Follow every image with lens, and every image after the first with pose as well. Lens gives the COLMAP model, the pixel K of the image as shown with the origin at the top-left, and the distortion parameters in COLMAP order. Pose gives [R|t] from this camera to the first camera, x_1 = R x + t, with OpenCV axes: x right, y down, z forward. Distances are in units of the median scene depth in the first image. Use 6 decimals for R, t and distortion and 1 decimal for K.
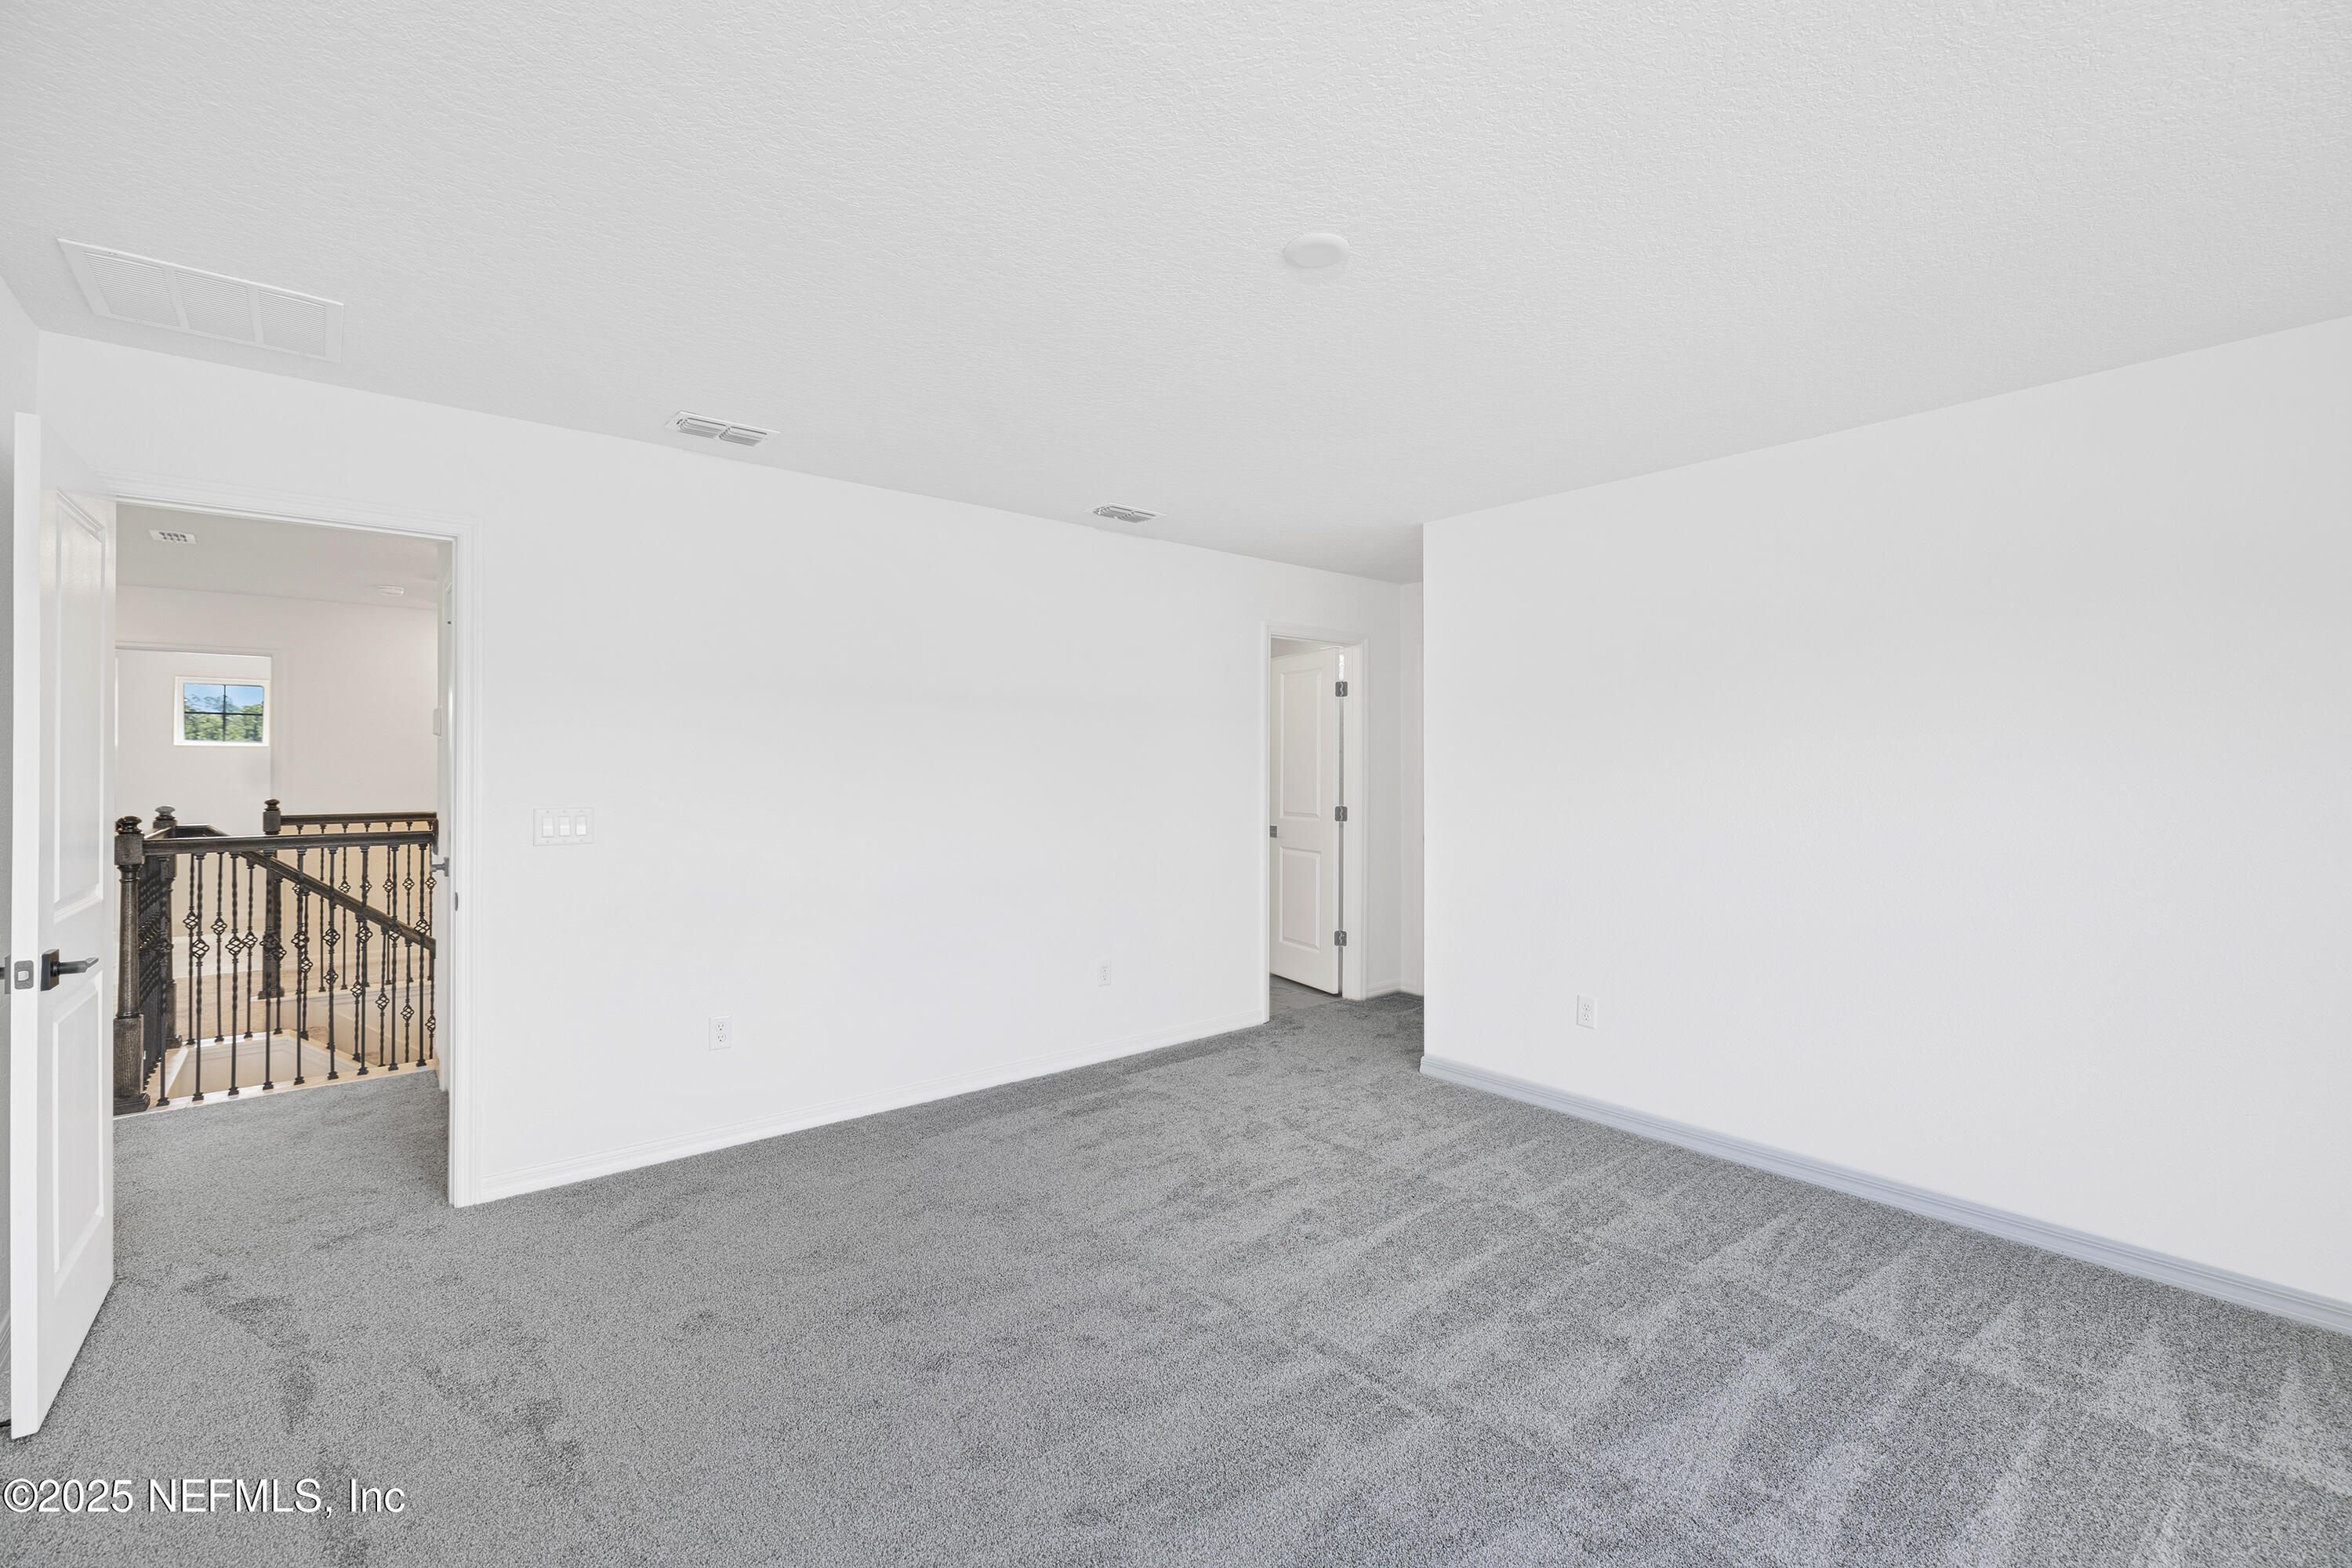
lens RADIAL K [[997.5, 0, 1174.9], [0, 997.5, 773.3], [0, 0, 1]] dist [-0.001635, 0.001395]
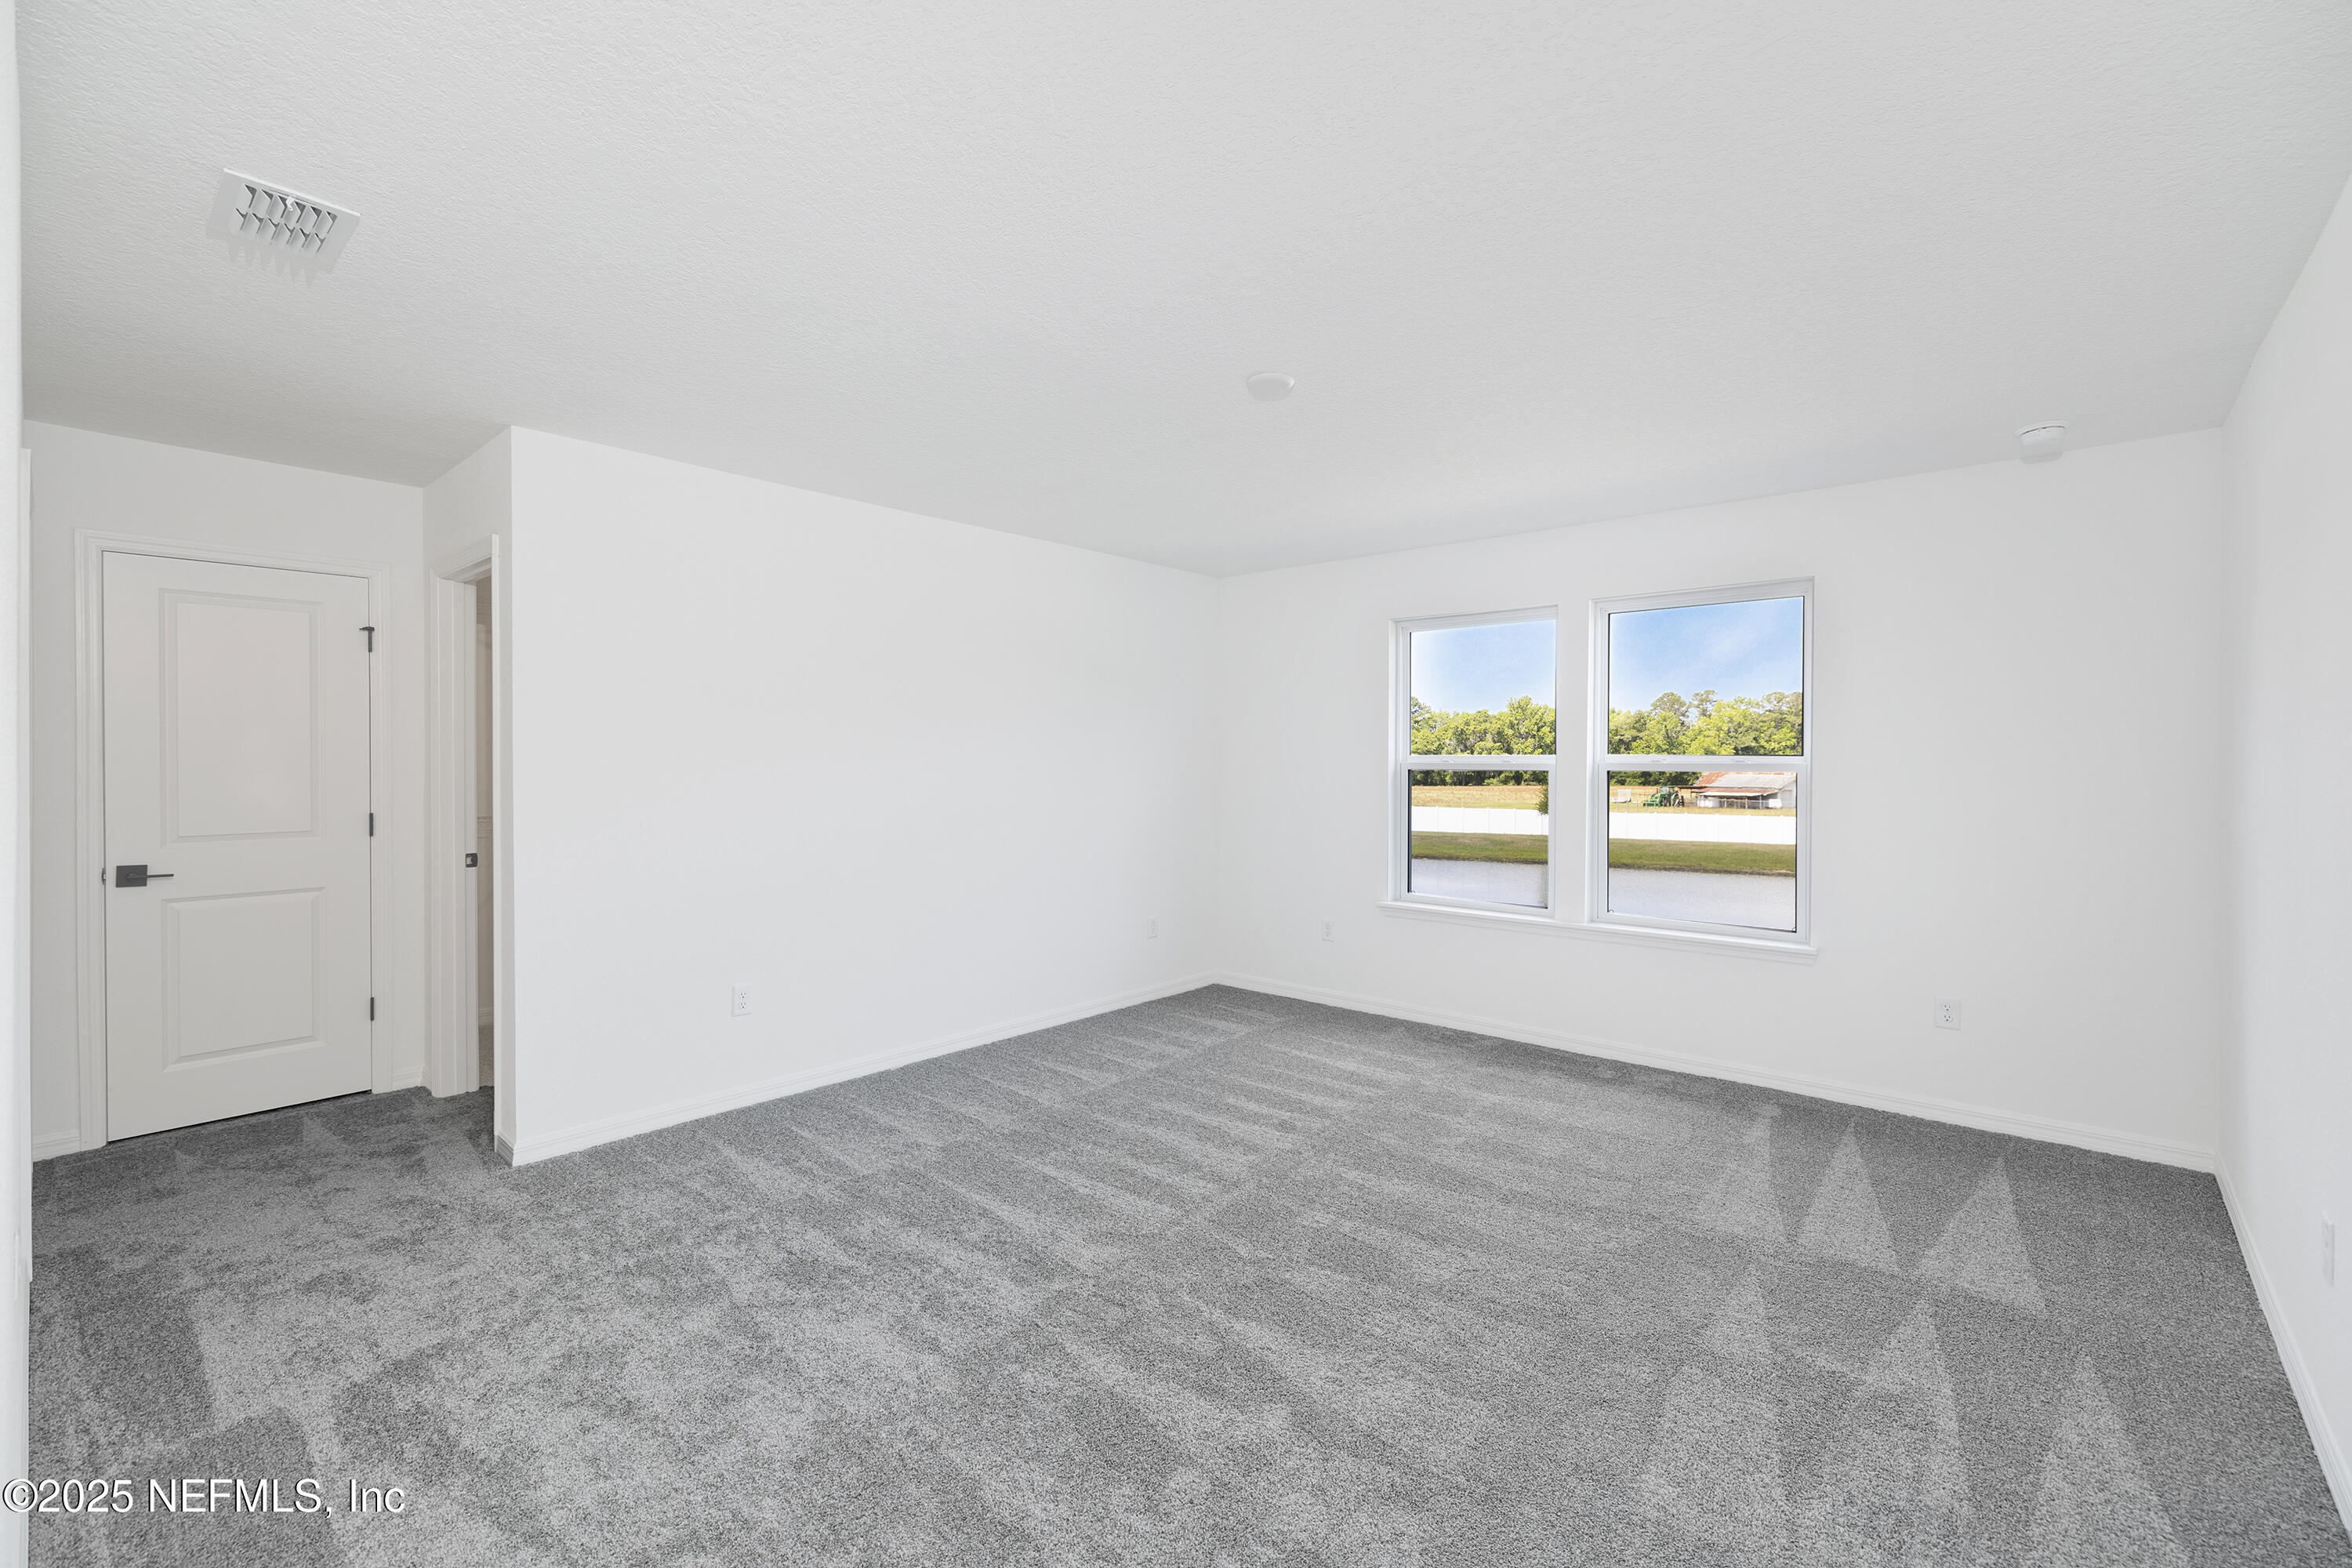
lens RADIAL K [[997.5, 0, 1174.0], [0, 997.5, 774.1], [0, 0, 1]] dist [-0.001635, 0.001395]
pose [[-0.145788, -0.015334, 0.989197, -0.914341], [0.001287, 0.999876, 0.015689, -0.013449], [-0.989315, 0.003561, -0.145750, 0.994098]]
